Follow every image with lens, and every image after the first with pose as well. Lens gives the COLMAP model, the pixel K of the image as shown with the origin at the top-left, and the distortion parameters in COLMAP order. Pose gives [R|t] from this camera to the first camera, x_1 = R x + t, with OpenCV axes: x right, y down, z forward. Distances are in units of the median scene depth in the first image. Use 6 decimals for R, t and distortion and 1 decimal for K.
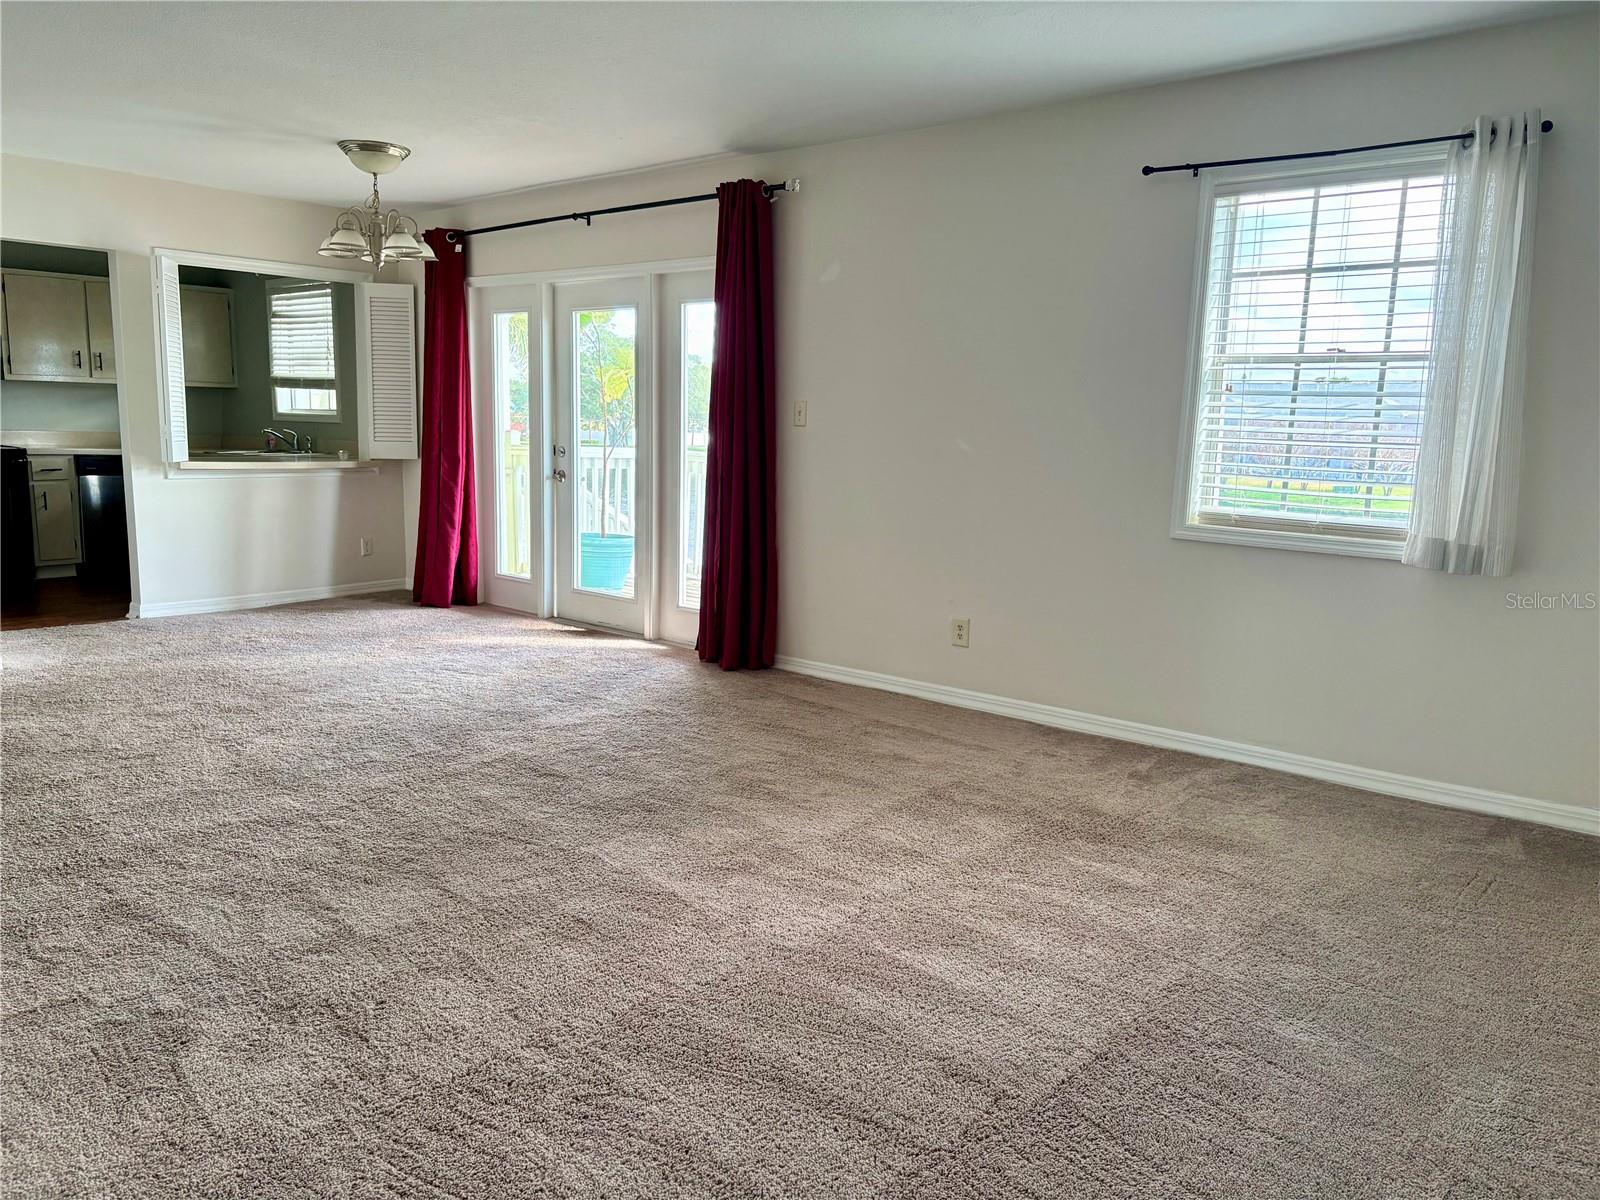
lens RADIAL K [[1214.3, 0, 789.2], [0, 1214.3, 605.3], [0, 0, 1]] dist [0.041249, -0.035989]
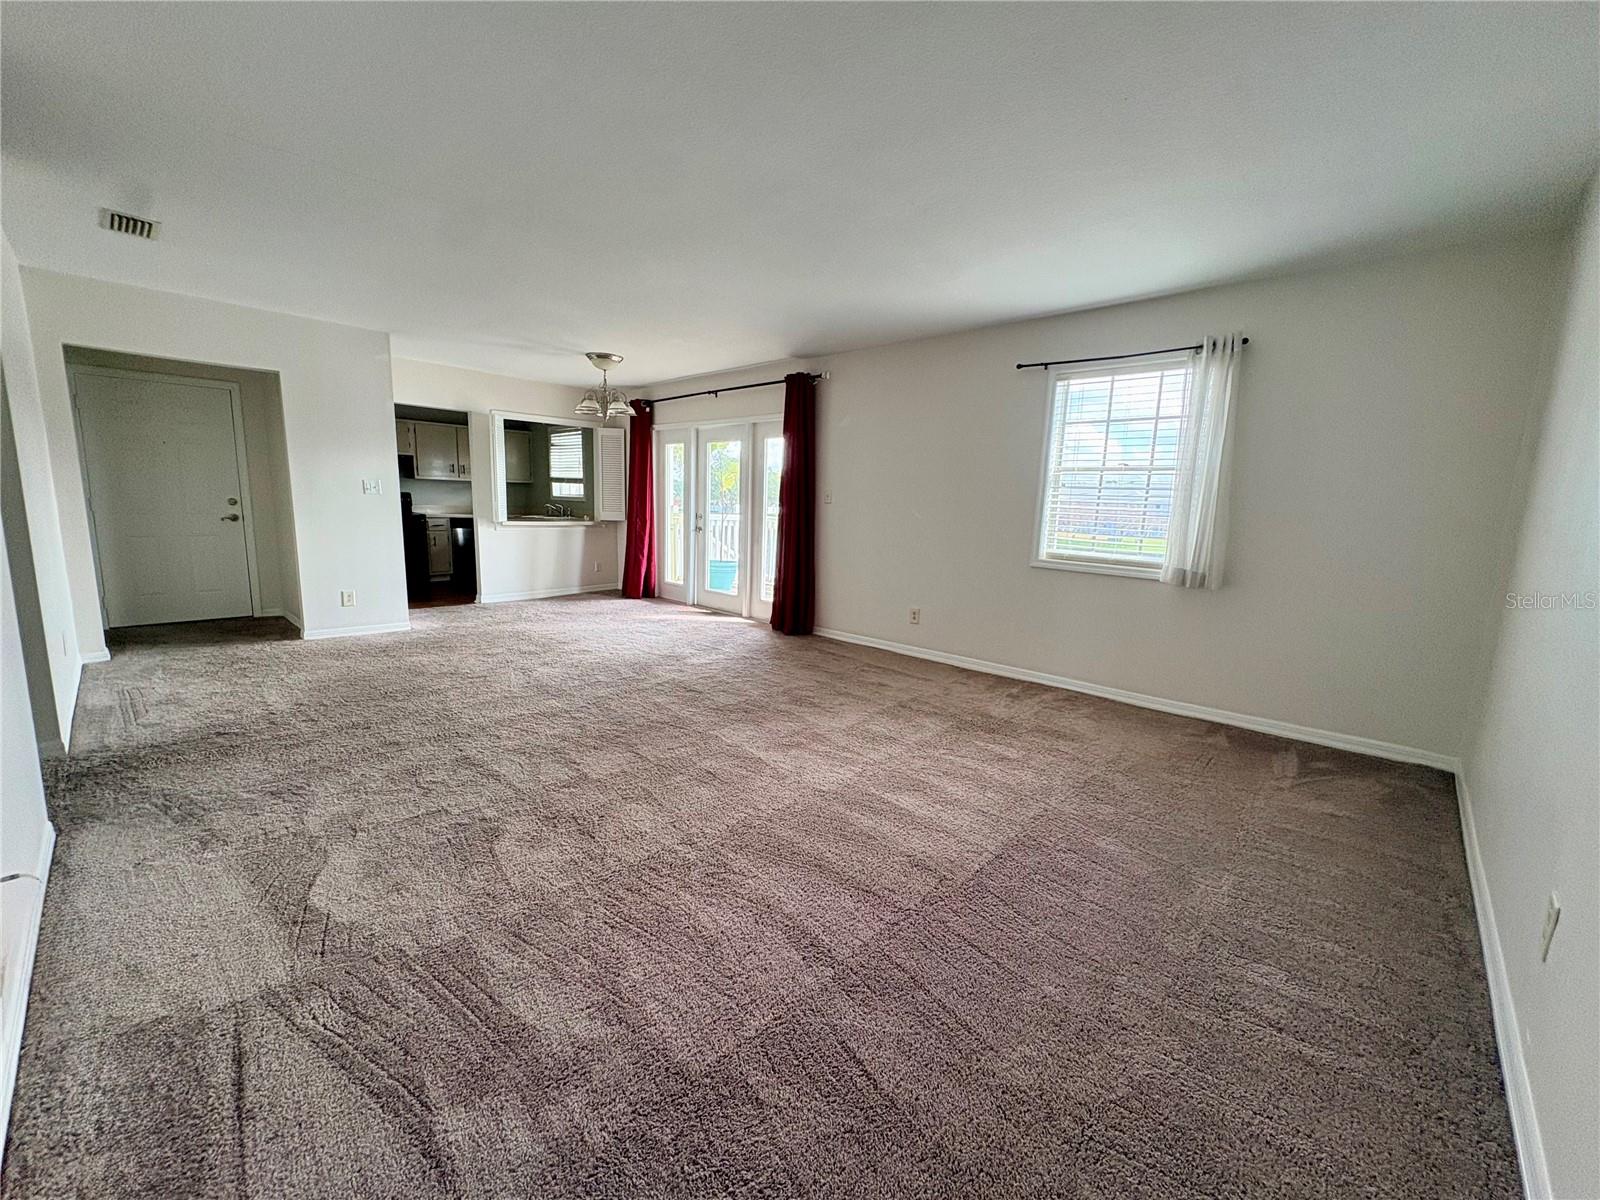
lens RADIAL K [[639.3, 0, 794.3], [0, 639.3, 597.5], [0, 0, 1]] dist [0.004379, -0.000309]
pose [[0.999288, 0.010573, -0.036214, -0.005993], [-0.010620, 0.999943, -0.001094, -0.002951], [0.036200, 0.001478, 0.999343, 0.021874]]
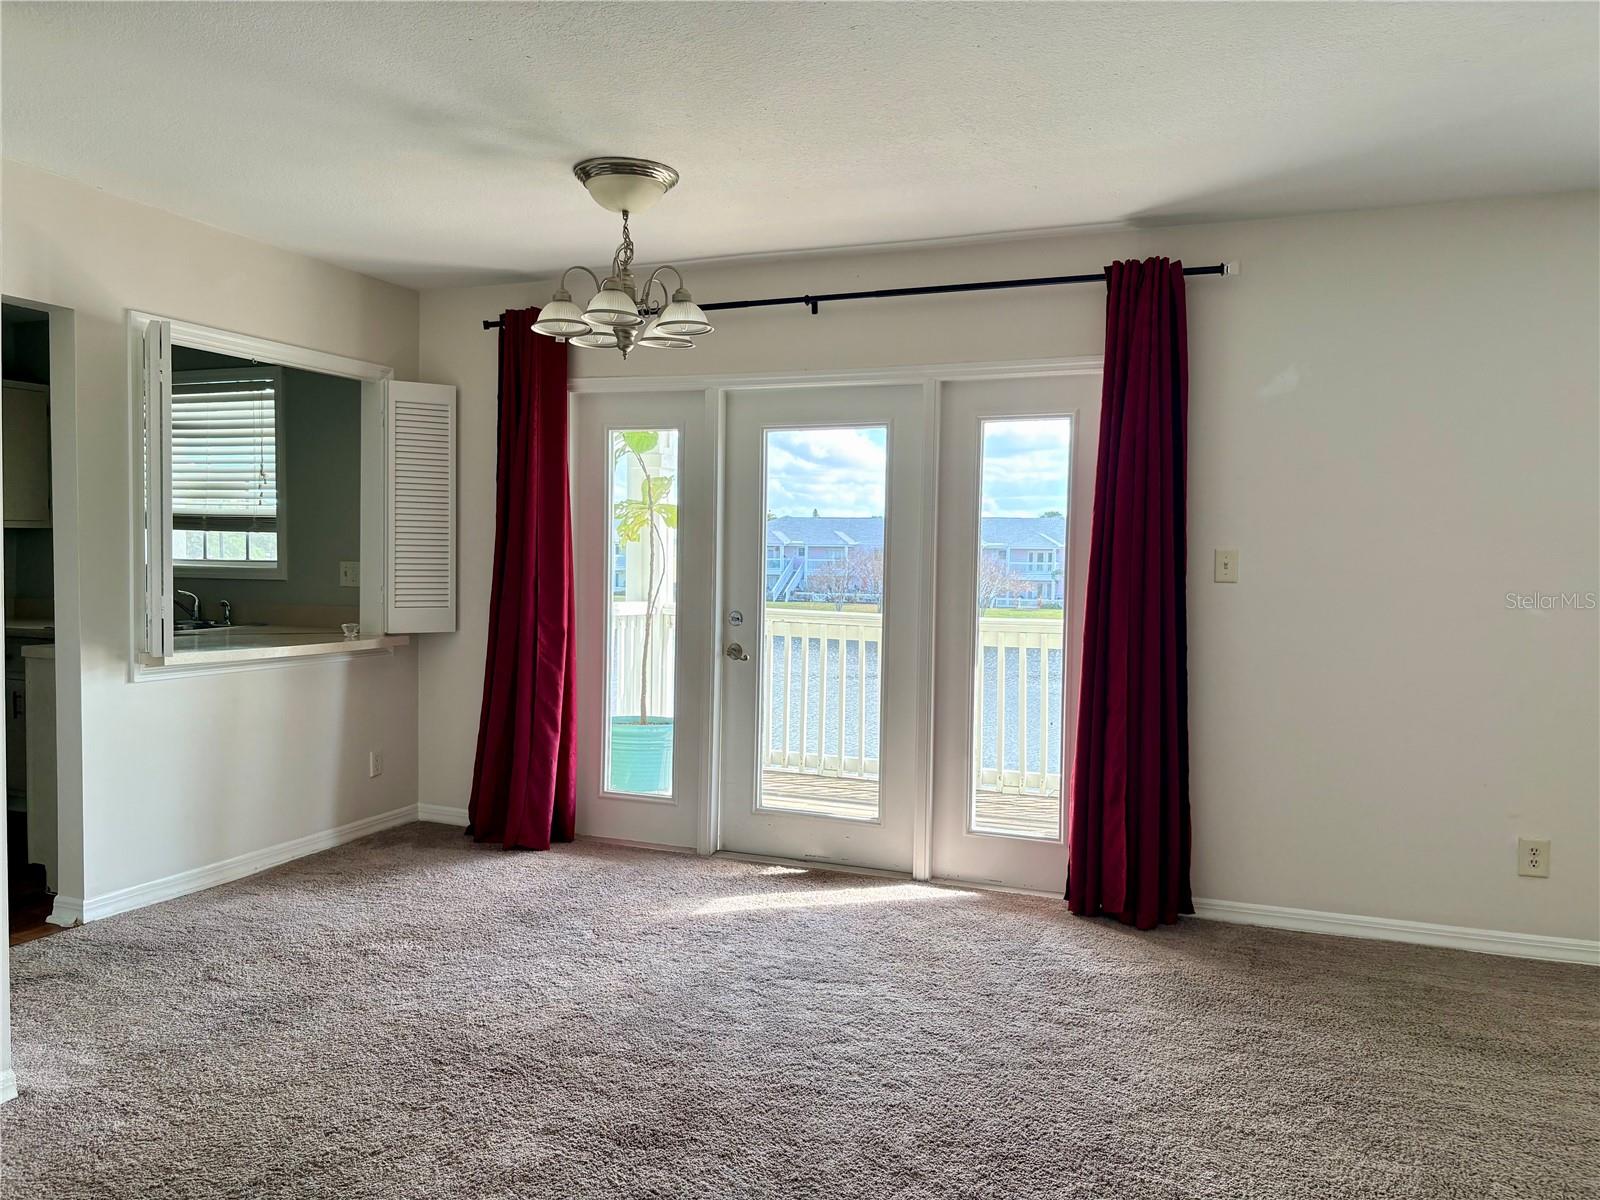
lens RADIAL K [[1214.3, 0, 805.9], [0, 1214.3, 603.9], [0, 0, 1]] dist [0.041249, -0.035989]
pose [[0.941915, -0.021204, 0.335181, -0.504263], [0.057284, 0.993524, -0.098127, -0.080701], [-0.330930, 0.111628, 0.937030, 0.407280]]
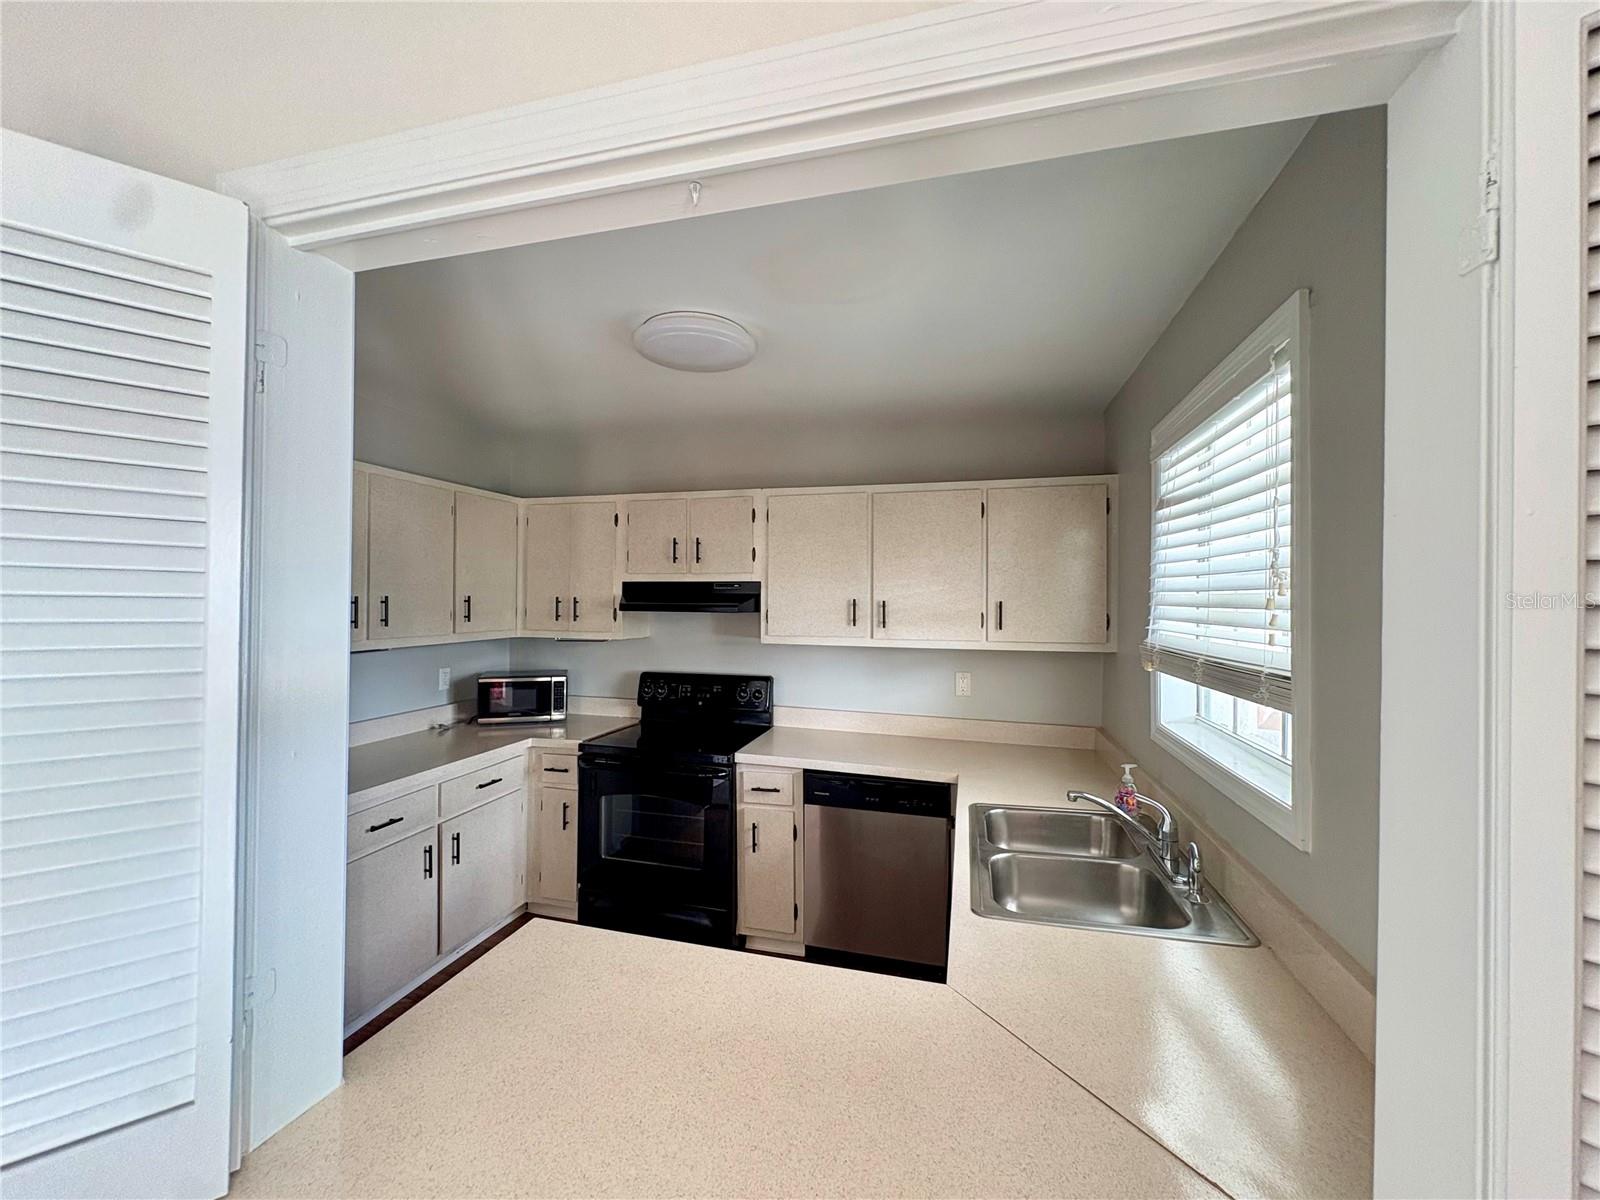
lens RADIAL K [[639.3, 0, 799.1], [0, 639.3, 597.9], [0, 0, 1]] dist [0.004379, -0.000309]
pose [[0.442045, -0.022551, -0.896710, -0.451331], [-0.133329, 0.986927, -0.090547, -0.272692], [0.887029, 0.159583, 0.433259, 1.300227]]
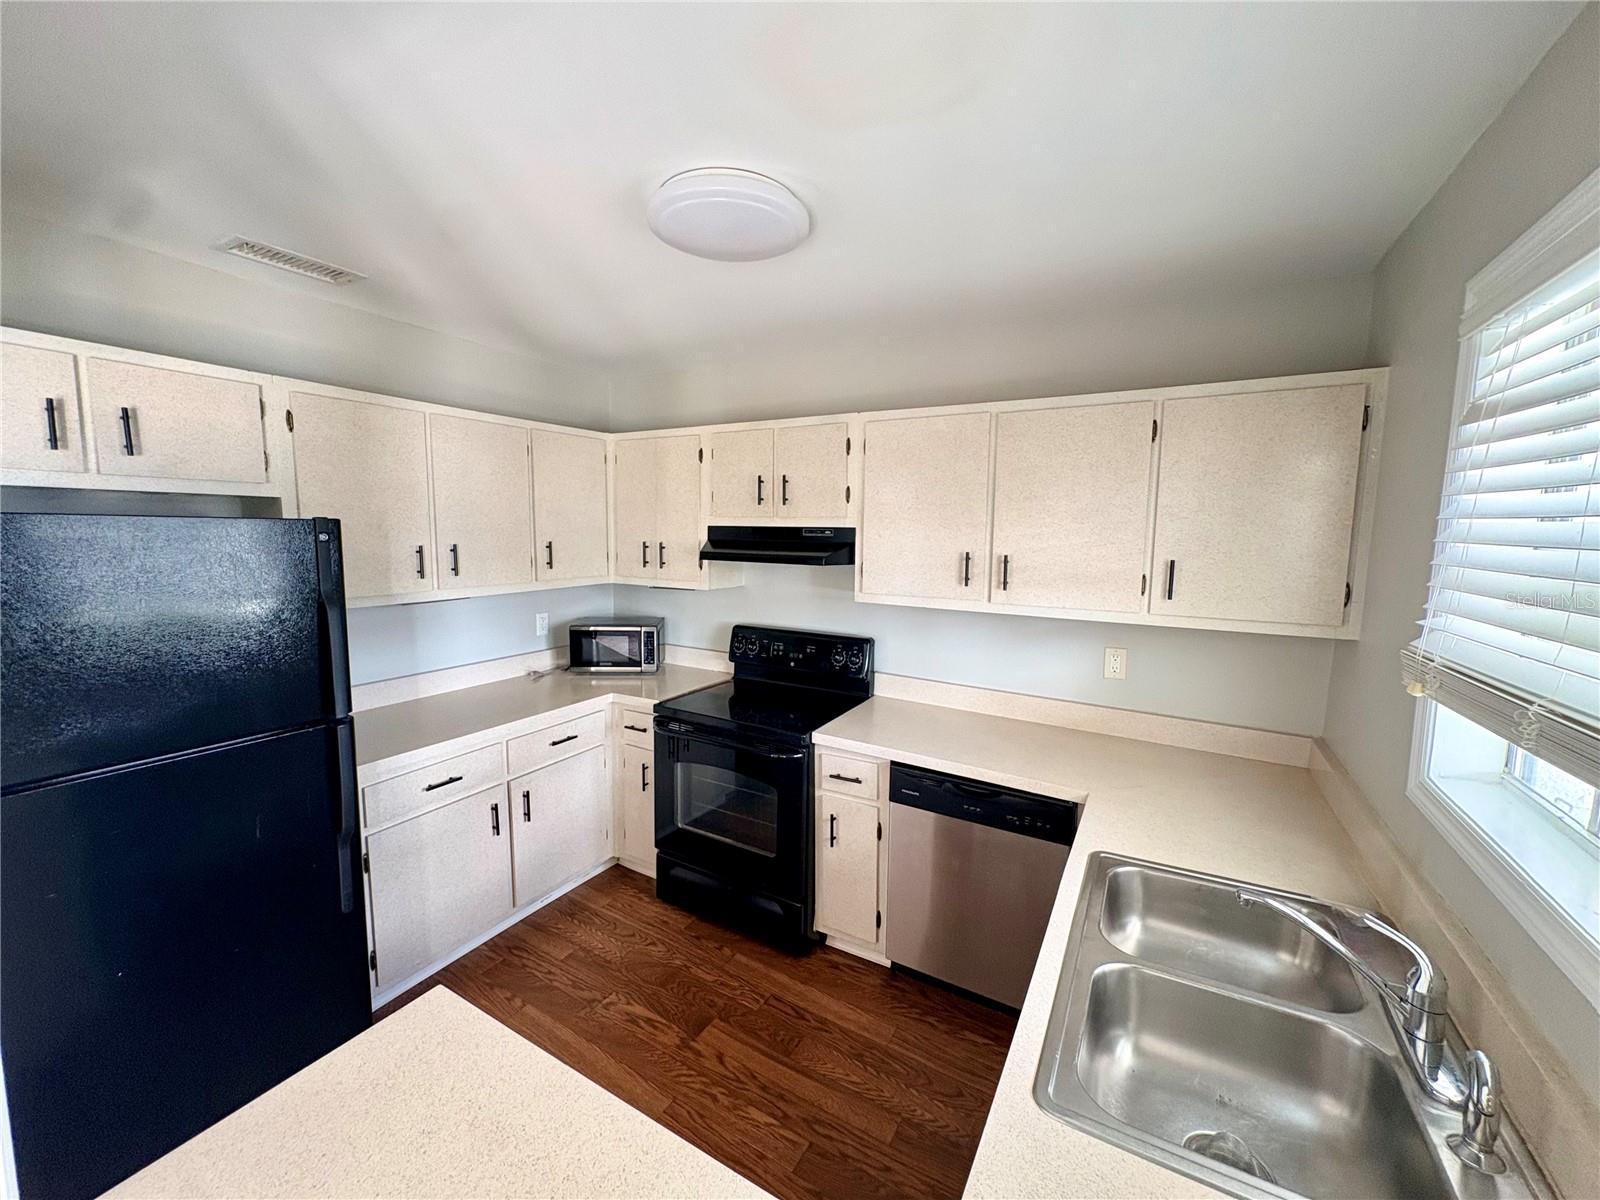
lens RADIAL K [[639.3, 0, 800.8], [0, 639.3, 598.6], [0, 0, 1]] dist [0.004379, -0.000309]
pose [[0.193452, 0.090600, -0.976918, -0.518099], [-0.156796, 0.985784, 0.060373, -0.304284], [0.968499, 0.141497, 0.204908, 1.384947]]
